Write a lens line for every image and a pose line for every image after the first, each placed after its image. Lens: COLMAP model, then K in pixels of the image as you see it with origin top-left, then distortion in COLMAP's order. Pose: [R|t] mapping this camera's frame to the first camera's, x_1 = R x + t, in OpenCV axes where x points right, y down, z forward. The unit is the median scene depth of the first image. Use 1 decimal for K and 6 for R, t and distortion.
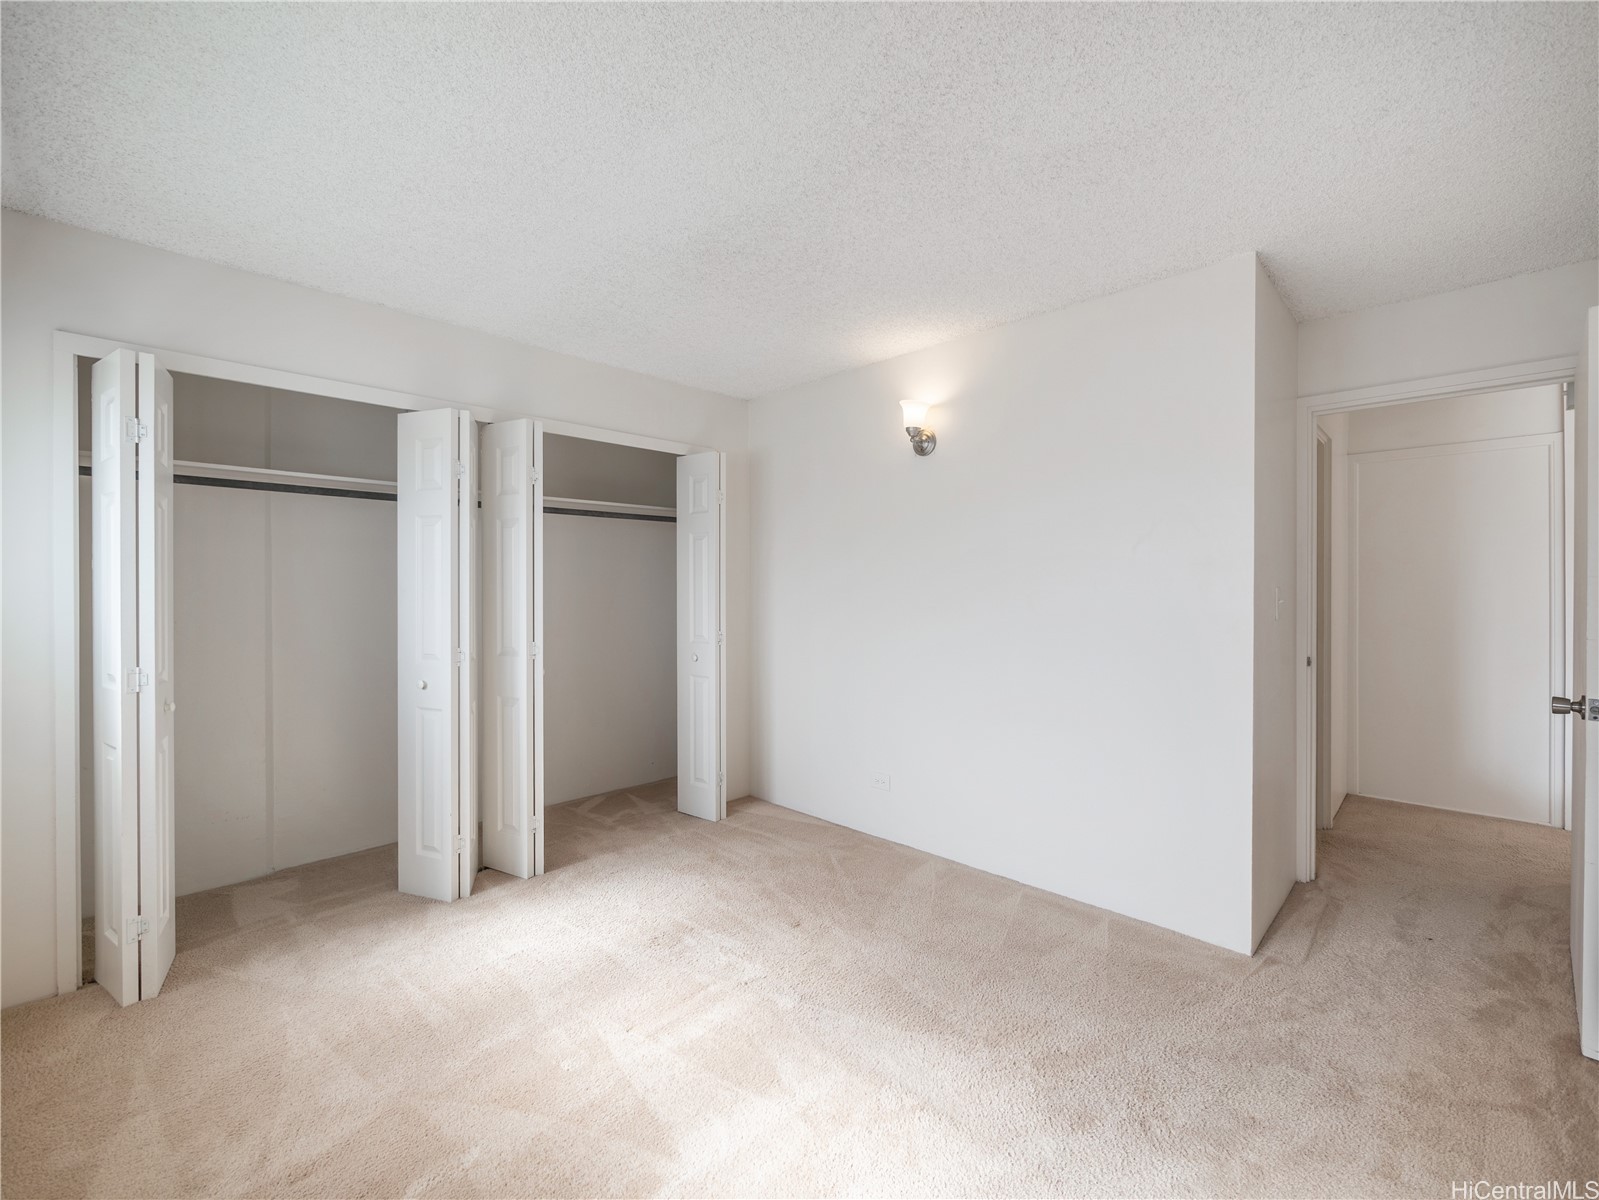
lens RADIAL K [[684.3, 0, 826.0], [0, 684.3, 599.0], [0, 0, 1]] dist [-0.001067, 0.000340]
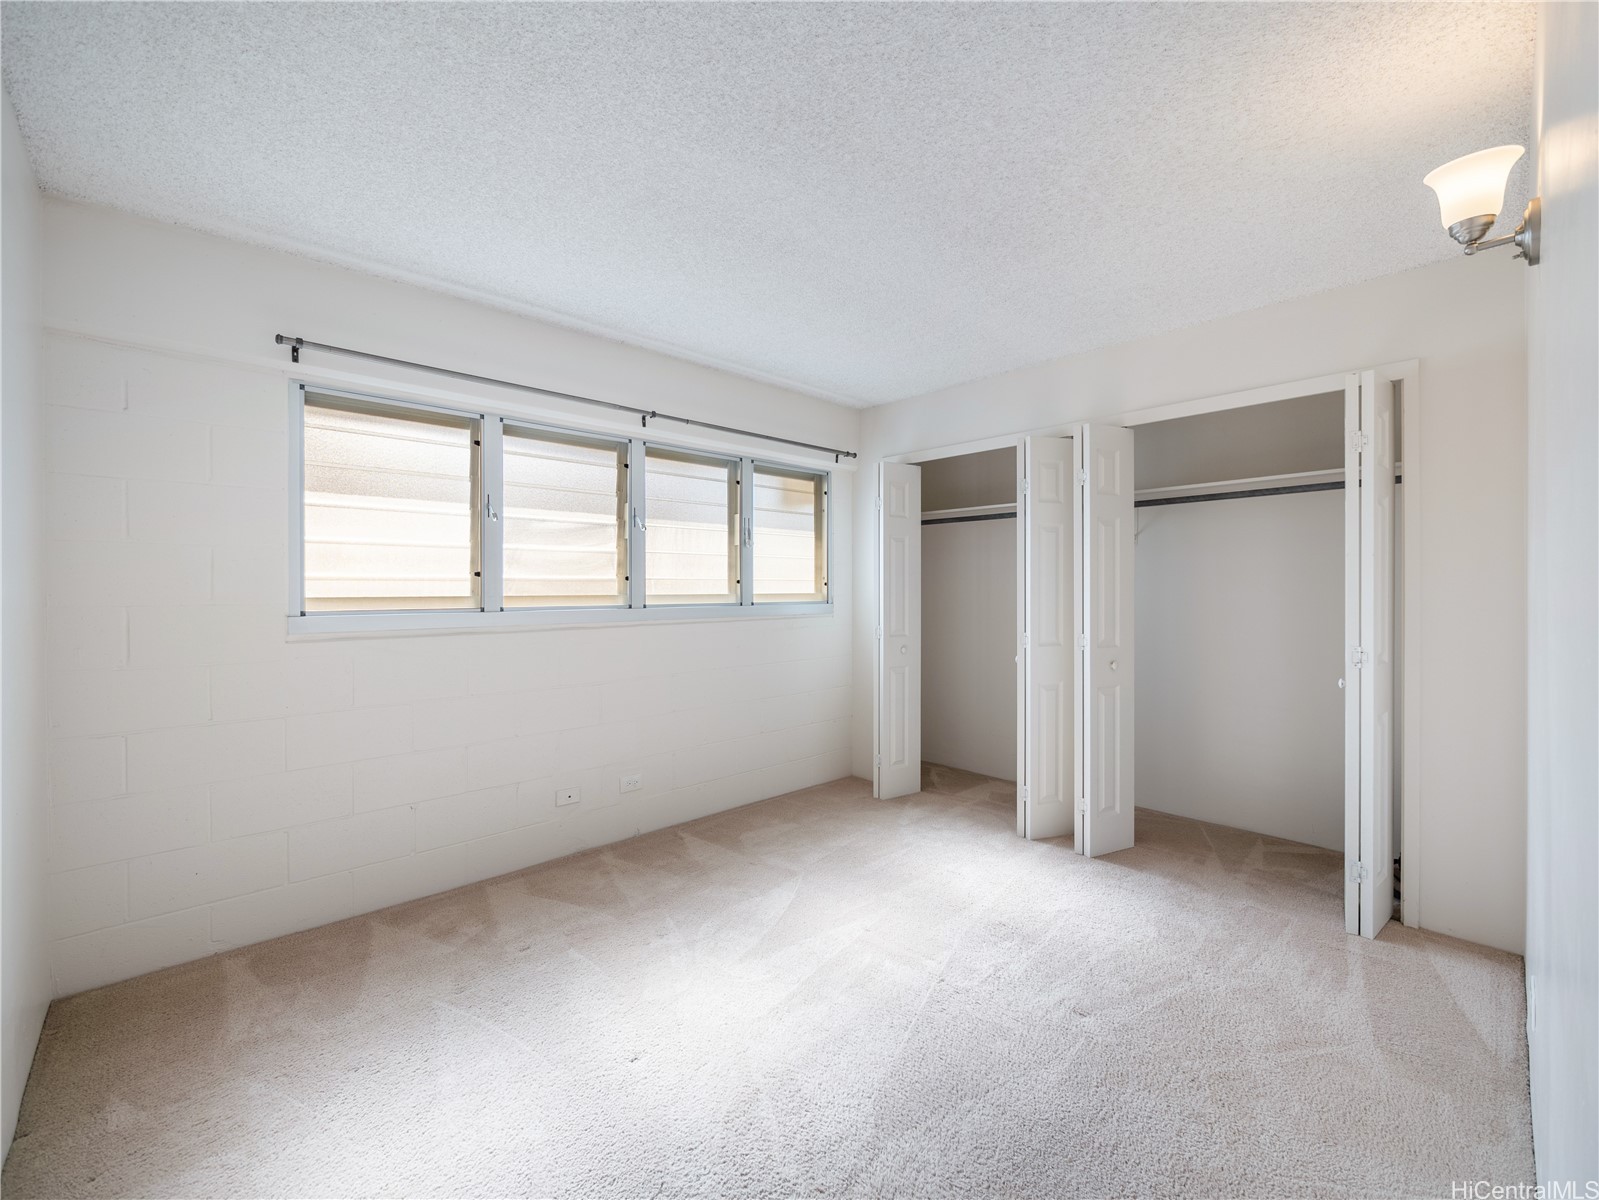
lens RADIAL K [[666.4, 0, 798.1], [0, 666.4, 603.5], [0, 0, 1]] dist [-0.004758, 0.000613]
pose [[-0.054304, 0.024826, -0.998216, 0.595859], [-0.010932, 0.999616, 0.025455, -0.006711], [0.998465, 0.012294, -0.054012, 0.585902]]
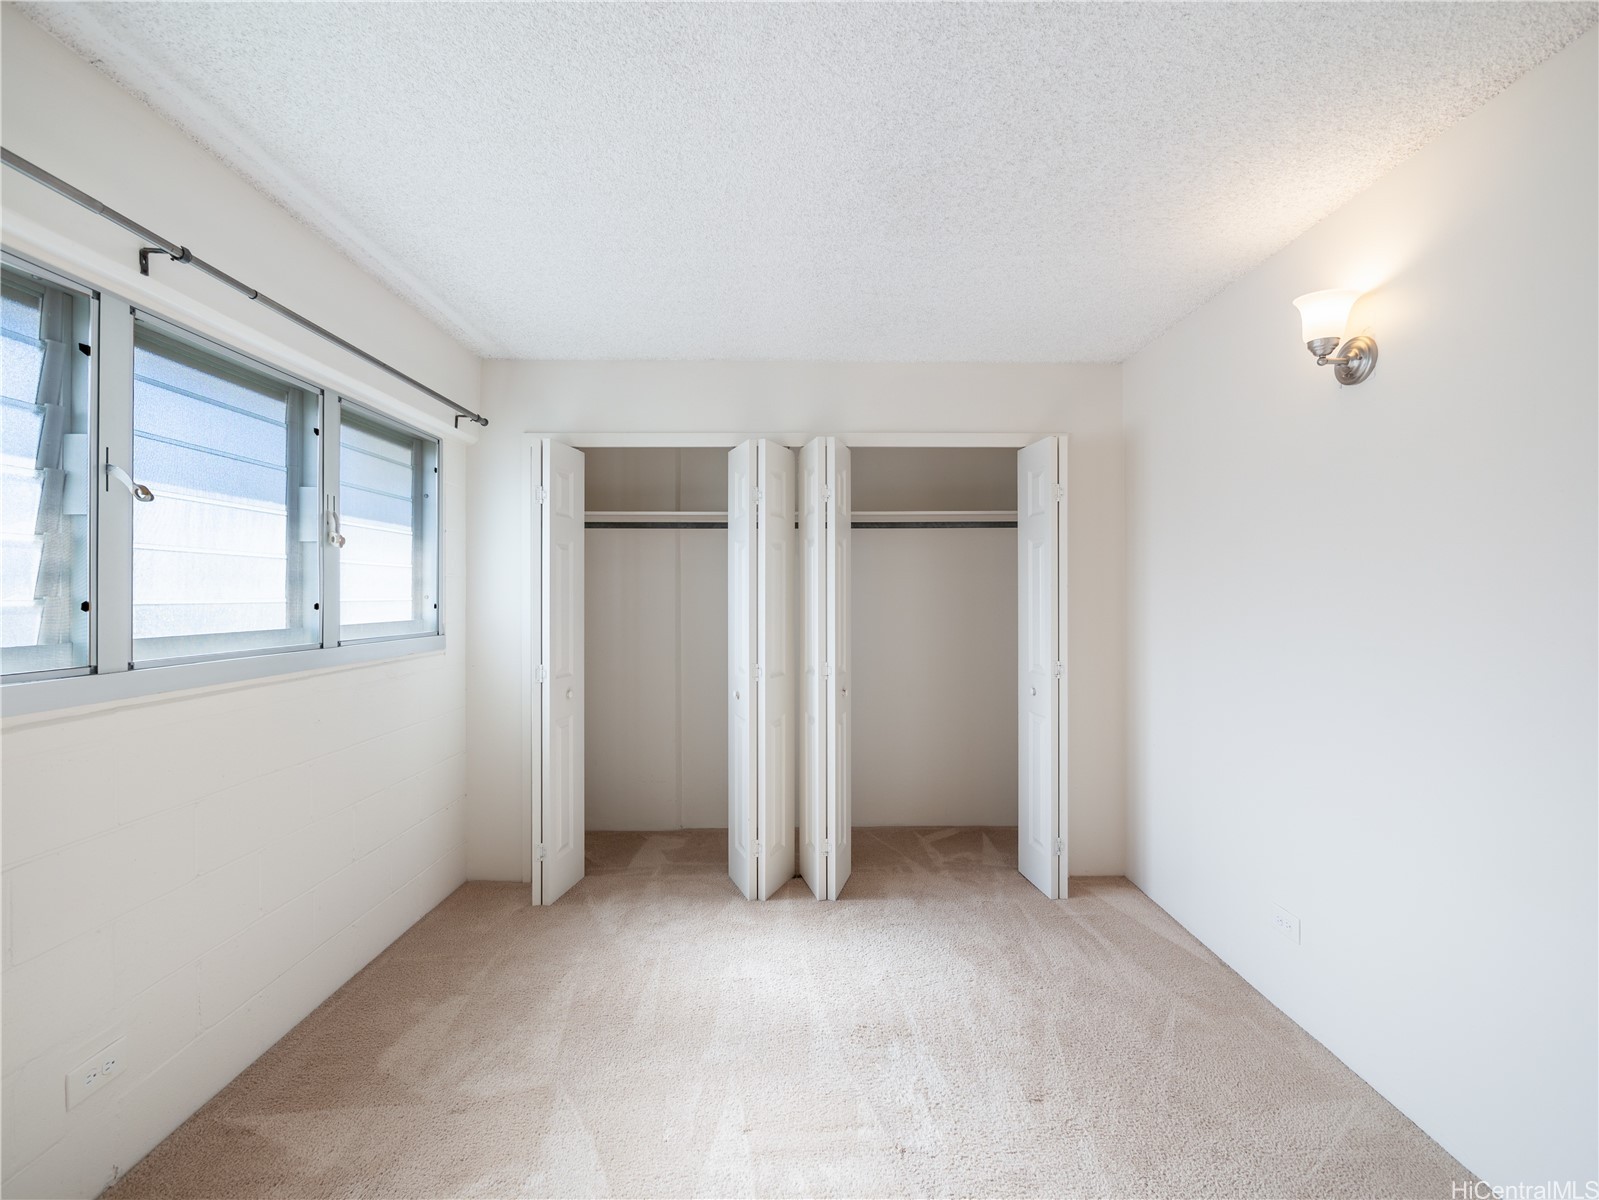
lens RADIAL K [[668.6, 0, 799.5], [0, 668.6, 600.0], [0, 0, 1]] dist [-0.012562, 0.005269]
pose [[0.696426, 0.005683, -0.717606, 0.224330], [-0.008518, 0.999964, -0.000347, -0.025074], [0.717578, 0.006355, 0.696449, 0.288977]]
